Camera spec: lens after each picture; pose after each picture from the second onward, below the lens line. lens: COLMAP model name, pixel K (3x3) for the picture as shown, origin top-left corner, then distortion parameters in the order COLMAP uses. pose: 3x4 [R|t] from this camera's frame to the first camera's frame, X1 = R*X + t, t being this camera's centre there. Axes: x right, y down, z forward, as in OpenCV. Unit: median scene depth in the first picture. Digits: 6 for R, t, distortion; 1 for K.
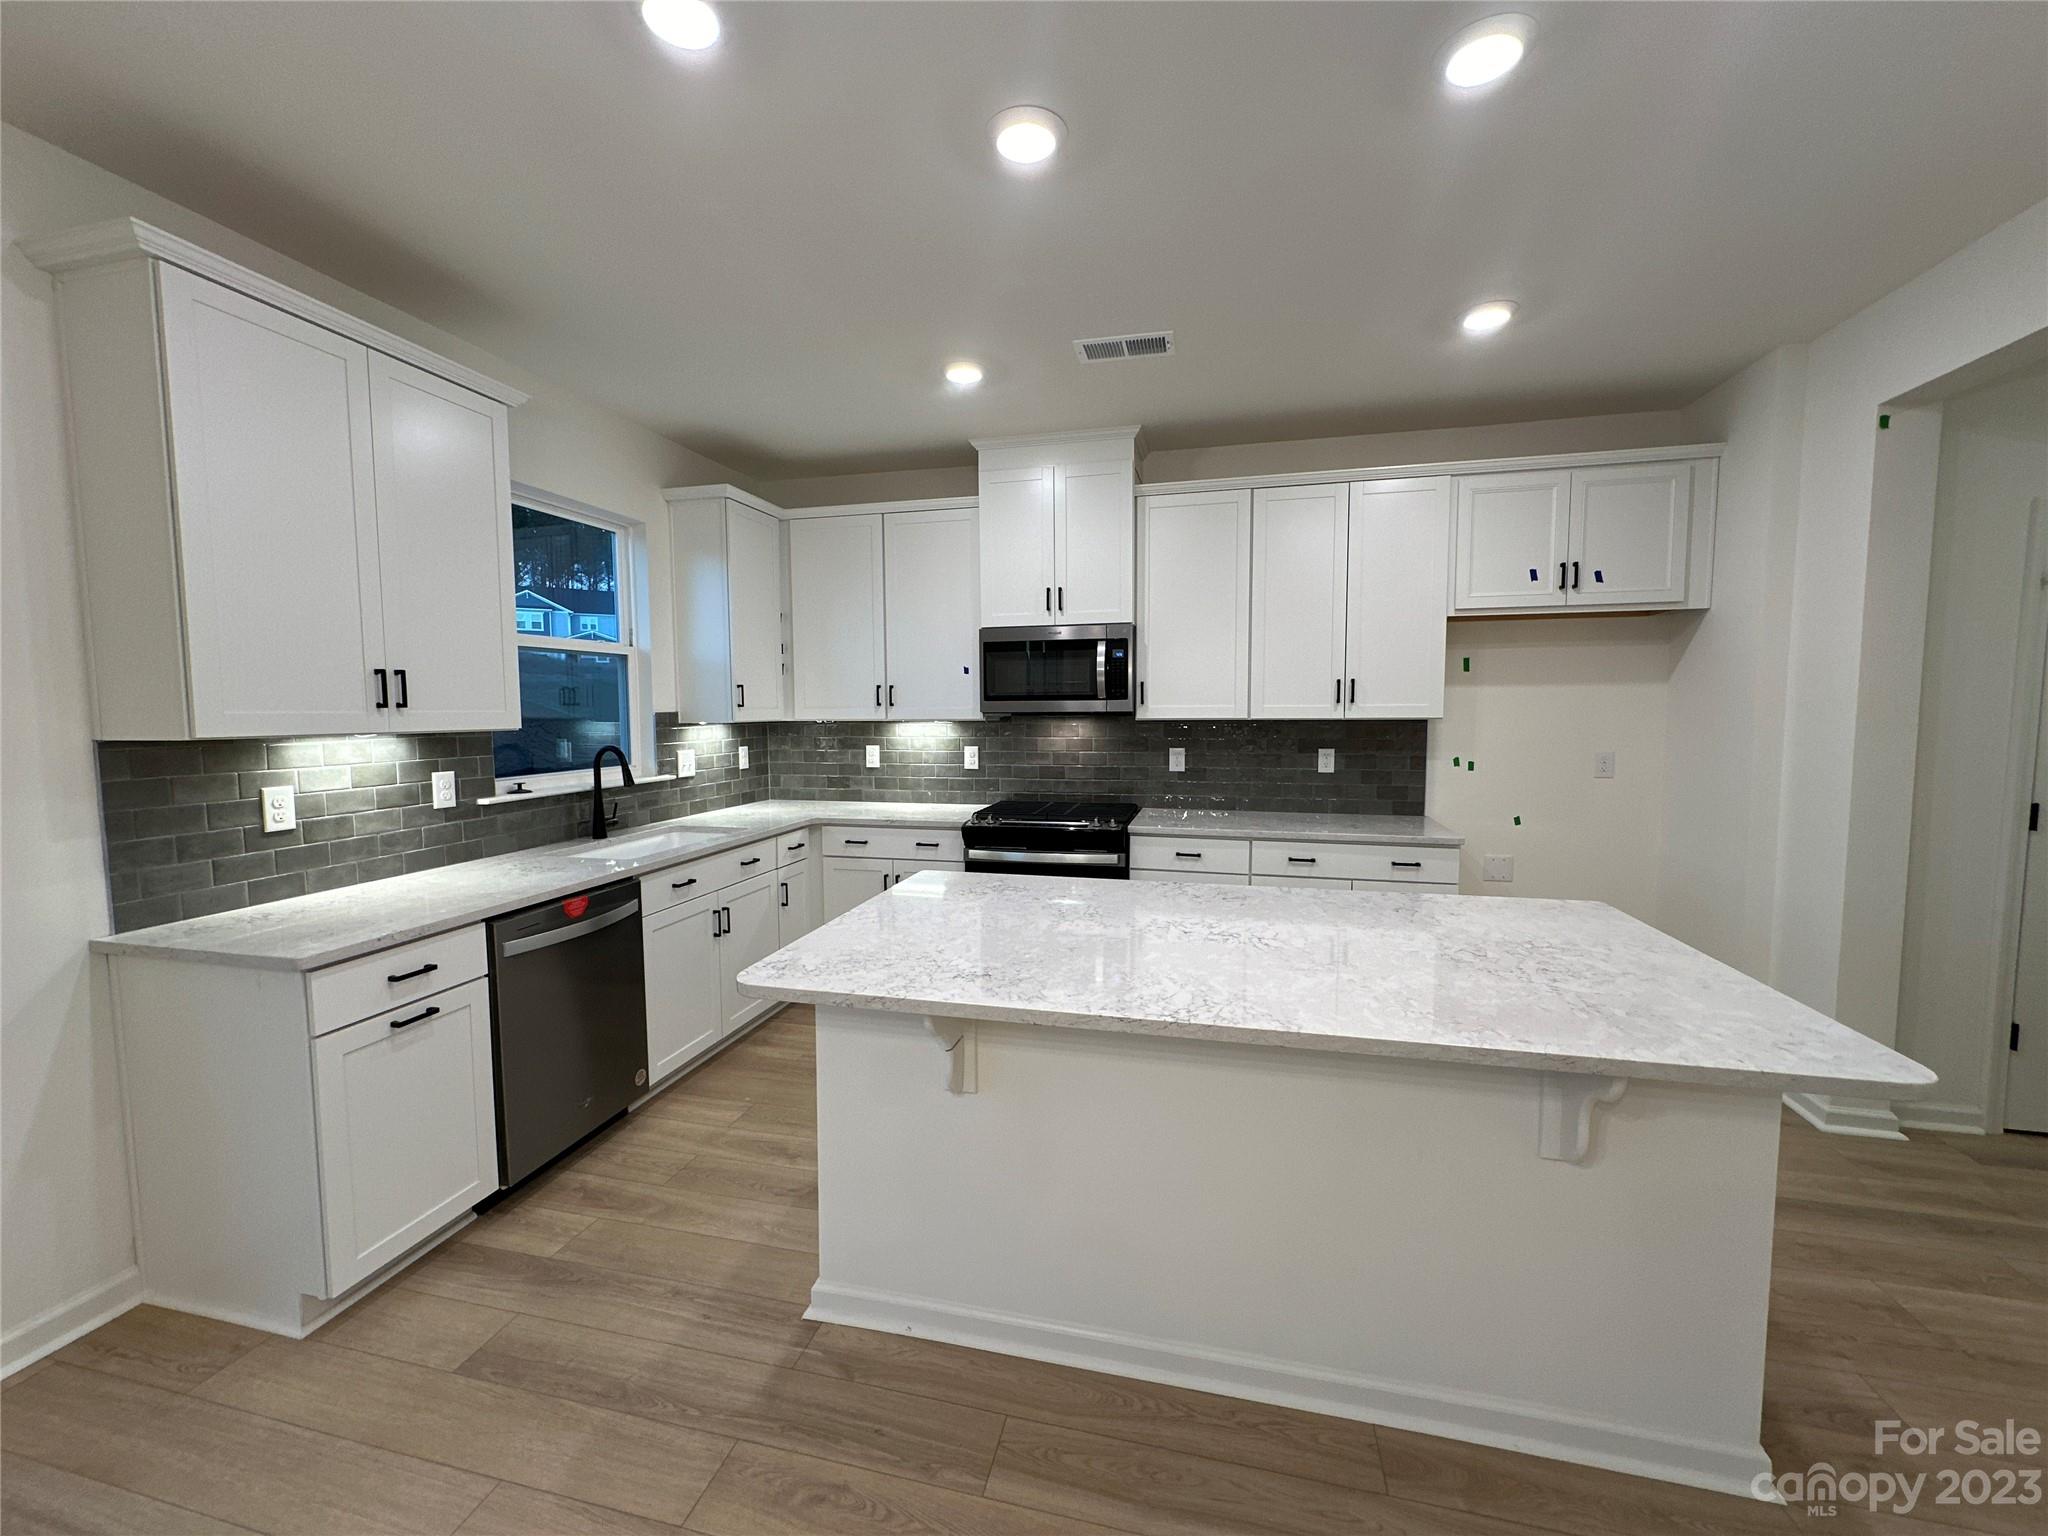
lens RADIAL K [[817.2, 0, 1024.0], [0, 817.2, 768.0], [0, 0, 1]] dist [-0.001888, -0.000390]
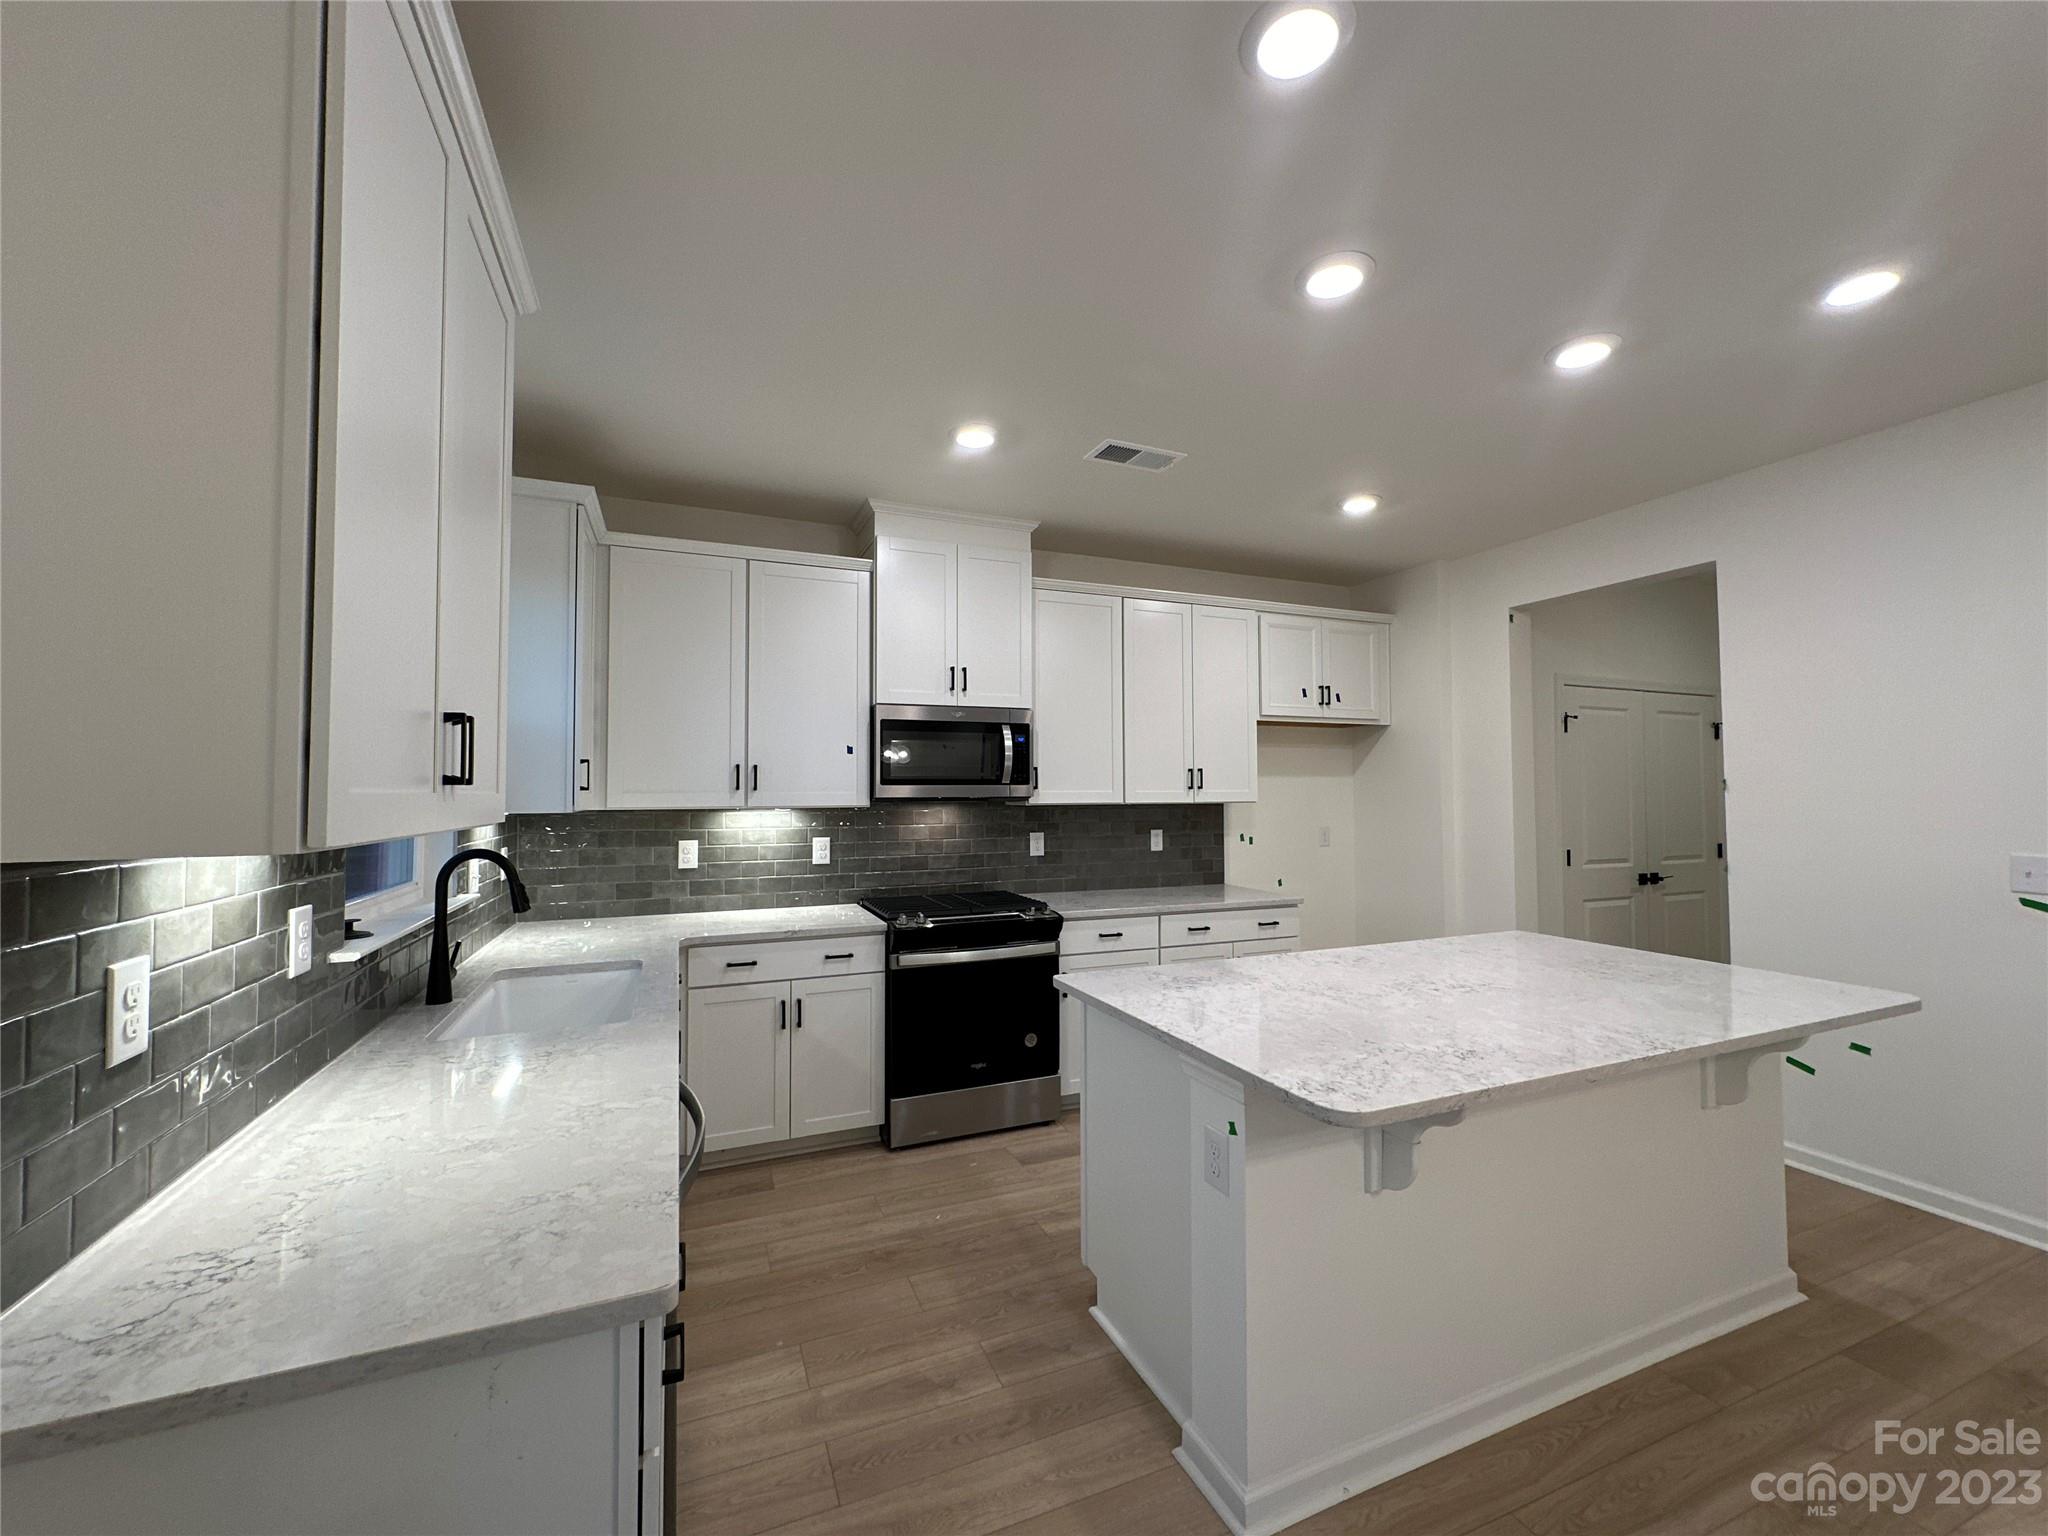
lens RADIAL K [[817.2, 0, 1024.0], [0, 817.2, 768.0], [0, 0, 1]] dist [-0.001888, -0.000390]
pose [[0.803885, 0.021142, 0.594408, -0.465561], [0.043408, 0.994618, -0.094082, -0.010448], [-0.593198, 0.101433, 0.798641, 0.204611]]
